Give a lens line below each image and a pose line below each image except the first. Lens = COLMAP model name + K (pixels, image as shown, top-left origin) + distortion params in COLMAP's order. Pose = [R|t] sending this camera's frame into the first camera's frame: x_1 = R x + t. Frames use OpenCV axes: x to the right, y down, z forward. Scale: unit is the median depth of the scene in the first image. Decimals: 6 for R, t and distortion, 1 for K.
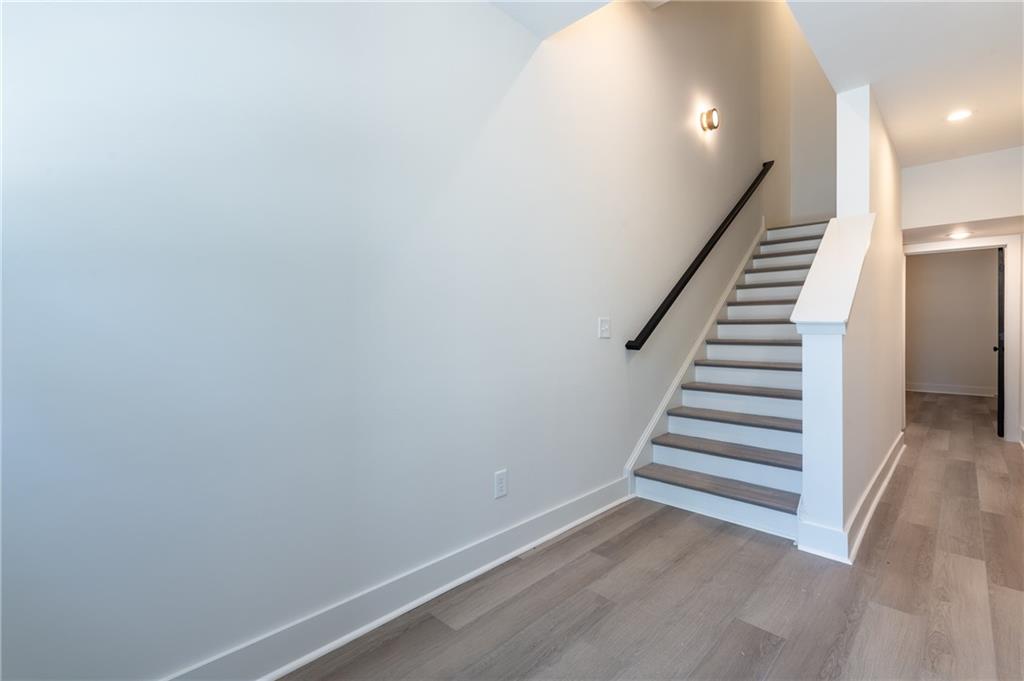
lens RADIAL K [[458.4, 0, 509.5], [0, 458.4, 321.2], [0, 0, 1]] dist [-0.000927, -0.000381]
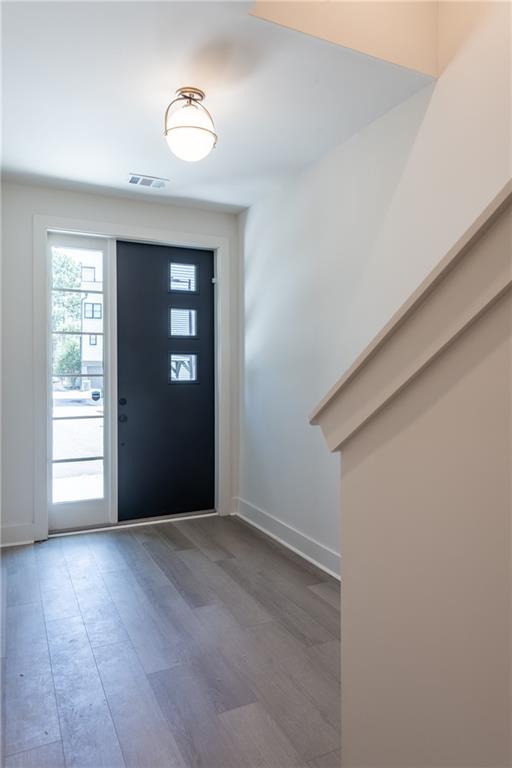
lens RADIAL K [[512.3, 0, 256.0], [0, 512.3, 384.0], [0, 0, 1]] dist [-0.003620, 0.000049]
pose [[-0.335587, 0.025696, -0.941659, 1.126921], [0.005617, 0.999665, 0.025277, -0.050846], [0.941992, 0.003193, -0.335619, 1.010579]]
